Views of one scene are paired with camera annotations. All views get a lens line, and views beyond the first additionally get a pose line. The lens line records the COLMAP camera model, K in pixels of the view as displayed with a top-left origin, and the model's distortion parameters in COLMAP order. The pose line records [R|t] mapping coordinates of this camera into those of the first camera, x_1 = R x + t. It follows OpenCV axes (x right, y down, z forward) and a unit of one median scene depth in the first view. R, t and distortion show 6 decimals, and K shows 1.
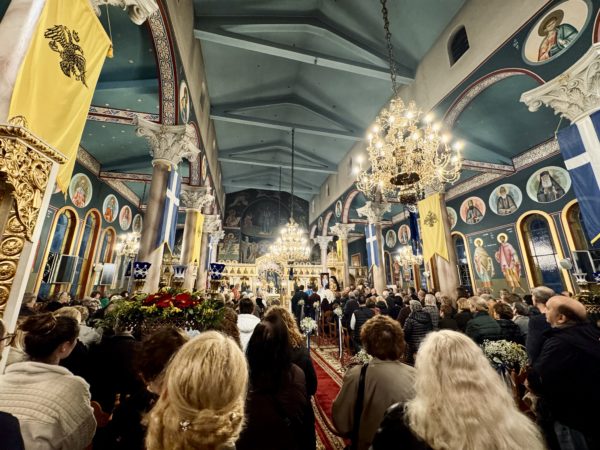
lens RADIAL K [[239.0, 0, 300.0], [0, 239.0, 225.0], [0, 0, 1]] dist [-0.001564, -0.000324]
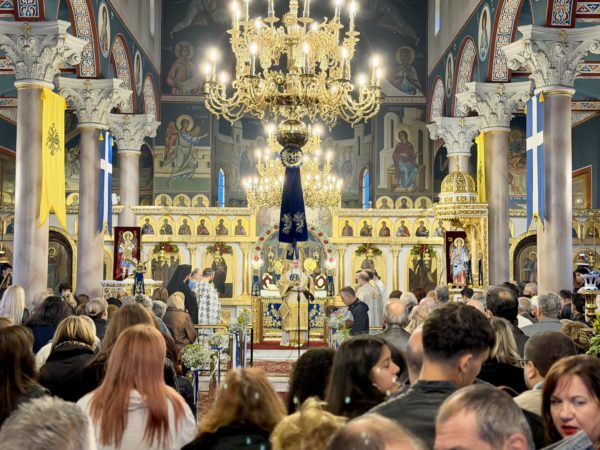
lens RADIAL K [[846.6, 0, 300.0], [0, 846.6, 225.0], [0, 0, 1]] dist [0.007562, 0.046003]
pose [[0.974804, -0.006873, -0.222958, 0.158560], [0.052697, 0.978329, 0.200240, -0.052333], [0.216750, -0.206944, 0.954041, -0.149768]]
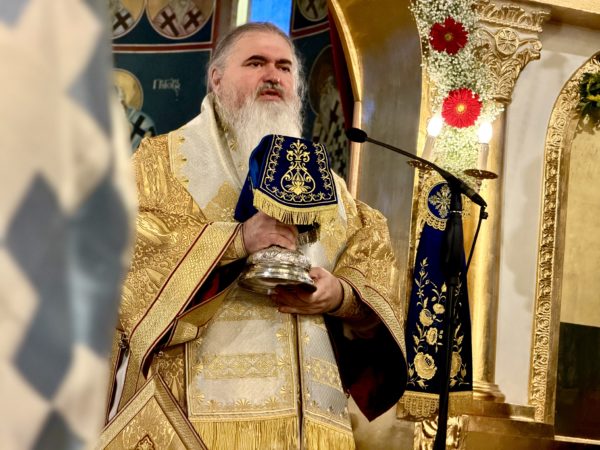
lens RADIAL K [[1810.9, 0, 300.0], [0, 1810.9, 225.0], [0, 0, 1]] dist [0.169765, 0.781731]
pose [[0.980908, 0.101605, 0.165819, -0.150770], [-0.123448, 0.984163, 0.127219, 0.225743], [-0.150267, -0.145260, 0.977916, 0.689944]]
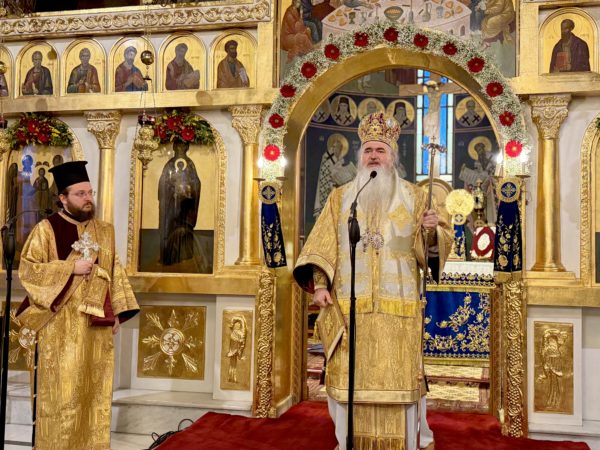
lens RADIAL K [[656.8, 0, 324.4], [0, 656.8, 225.6], [0, 0, 1]] dist [0.193937, -0.436226]
pose [[0.898549, -0.008374, -0.438793, -0.017809], [0.101021, 0.976917, 0.188224, 0.213886], [0.427088, -0.213456, 0.878654, 0.722786]]
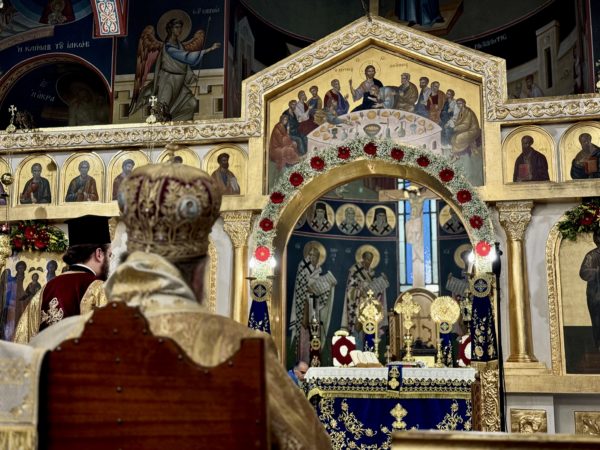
lens RADIAL K [[824.5, 0, 300.0], [0, 824.5, 225.0], [0, 0, 1]] dist [0.123312, 0.009824]
pose [[0.904558, -0.084759, -0.417841, 0.016393], [0.105621, 0.994040, 0.027009, 0.212515], [0.413062, -0.068564, 0.908118, 0.623521]]
